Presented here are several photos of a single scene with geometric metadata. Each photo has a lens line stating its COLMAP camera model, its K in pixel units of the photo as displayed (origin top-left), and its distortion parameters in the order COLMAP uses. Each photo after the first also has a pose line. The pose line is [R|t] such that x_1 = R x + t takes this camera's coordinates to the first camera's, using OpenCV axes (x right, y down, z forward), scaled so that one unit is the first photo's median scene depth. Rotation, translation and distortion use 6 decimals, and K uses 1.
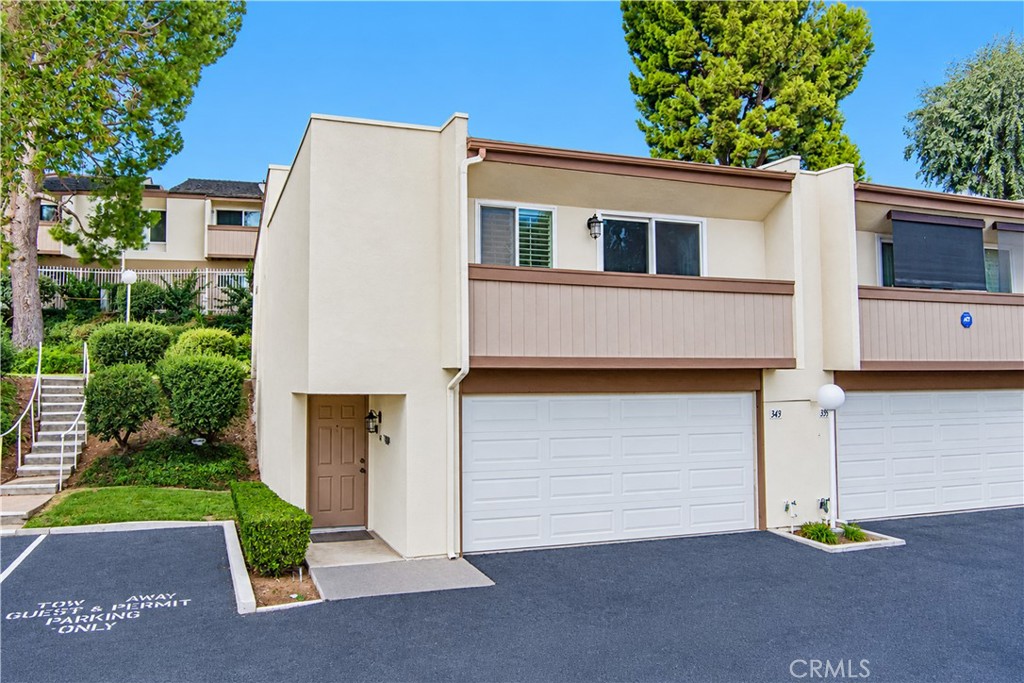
lens RADIAL K [[858.3, 0, 493.8], [0, 858.3, 337.7], [0, 0, 1]] dist [-0.054348, 0.002615]
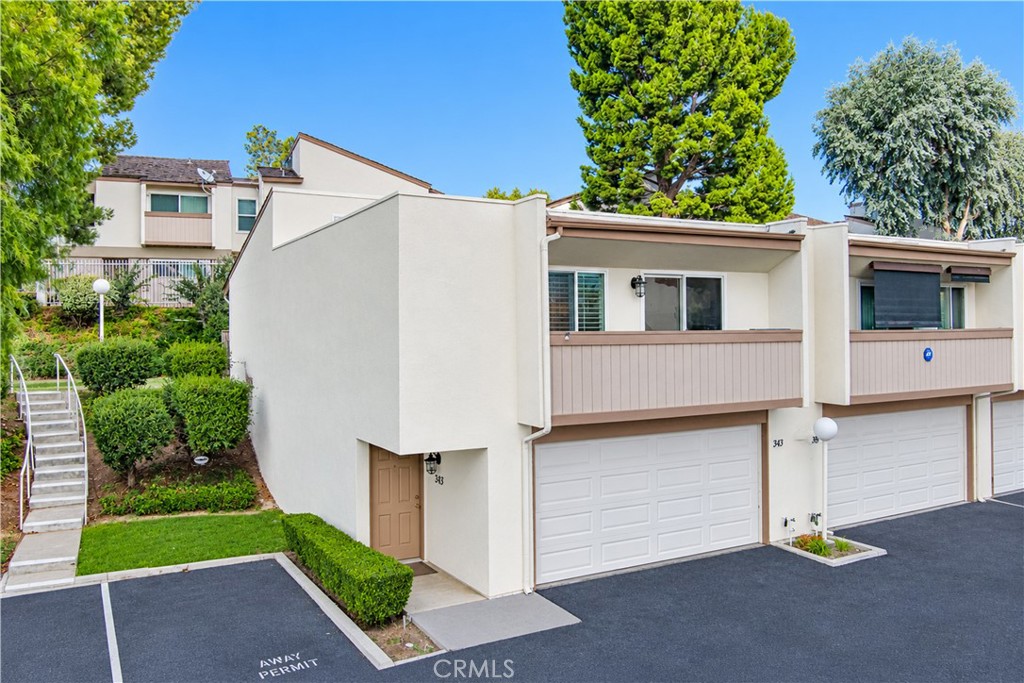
lens RADIAL K [[858.3, 0, 493.8], [0, 858.3, 337.7], [0, 0, 1]] dist [-0.054348, 0.002615]
pose [[0.988208, -0.007810, 0.152919, -0.187560], [-0.001981, 0.997963, 0.063770, -0.105489], [-0.153106, -0.063321, 0.986179, -0.050008]]
